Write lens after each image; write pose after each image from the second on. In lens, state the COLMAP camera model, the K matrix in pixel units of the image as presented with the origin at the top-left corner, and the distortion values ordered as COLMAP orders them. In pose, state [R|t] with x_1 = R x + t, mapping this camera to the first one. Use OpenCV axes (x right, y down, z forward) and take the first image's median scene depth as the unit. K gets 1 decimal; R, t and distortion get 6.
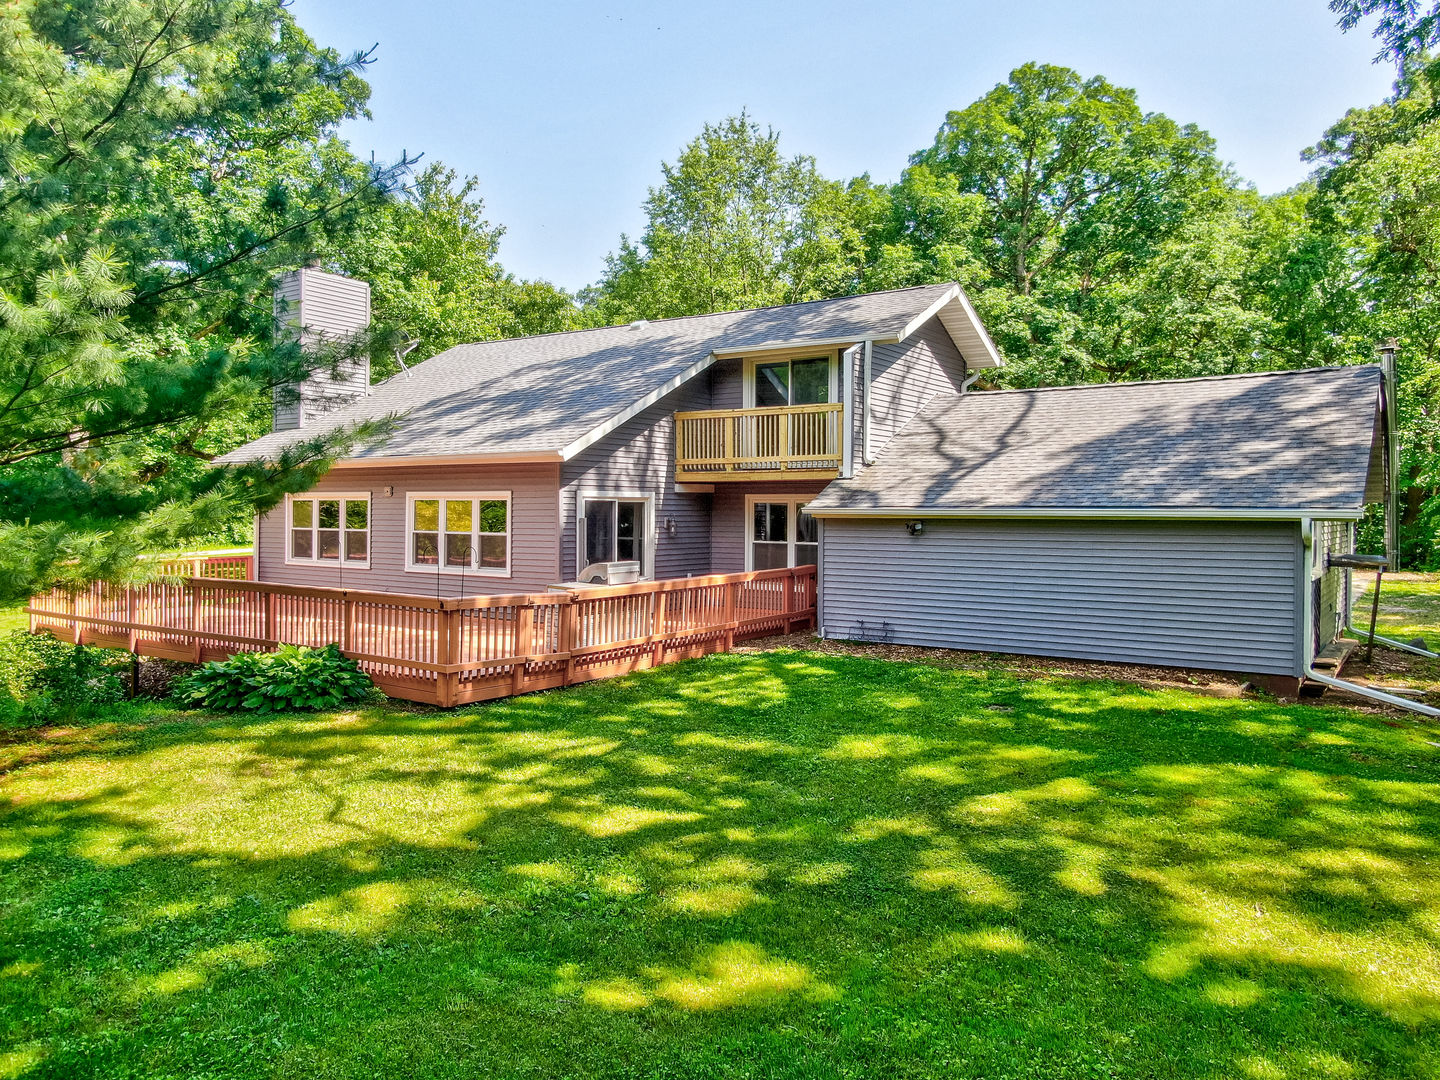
lens RADIAL K [[1049.8, 0, 720.0], [0, 1049.8, 540.0], [0, 0, 1]] dist [-0.005154, 0.007279]
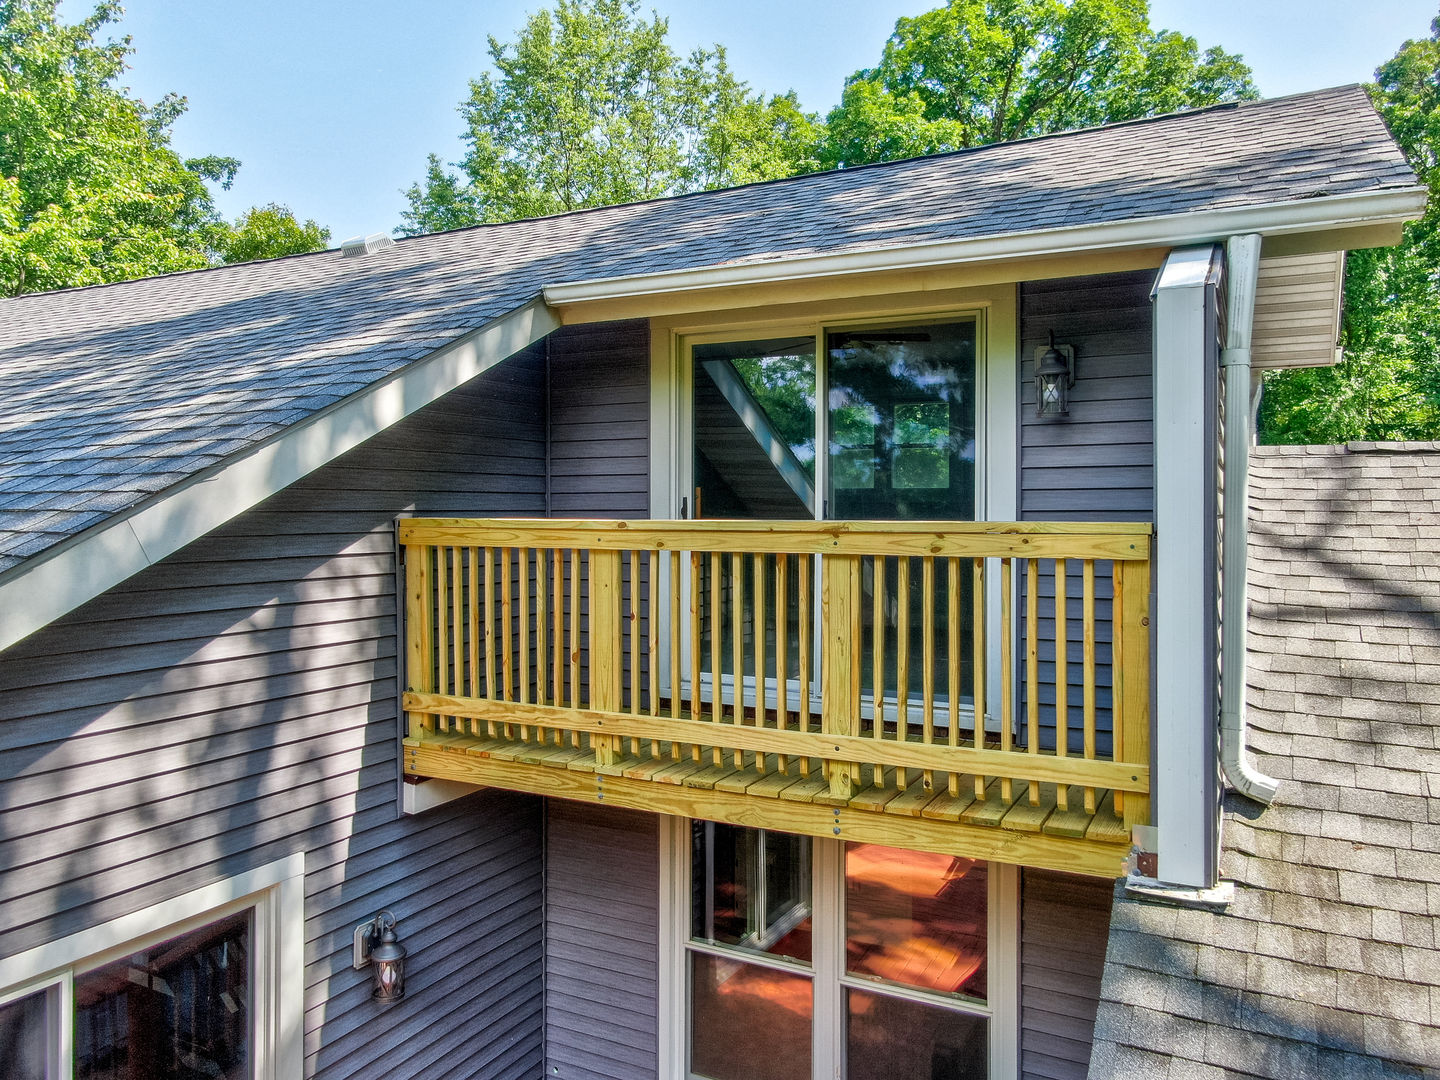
lens RADIAL K [[1049.8, 0, 720.0], [0, 1049.8, 540.0], [0, 0, 1]] dist [-0.005154, 0.007279]
pose [[0.992257, -0.006104, 0.124053, 0.004610], [0.005909, 0.999981, 0.001945, -0.114125], [-0.124062, -0.001197, 0.992274, 0.711777]]
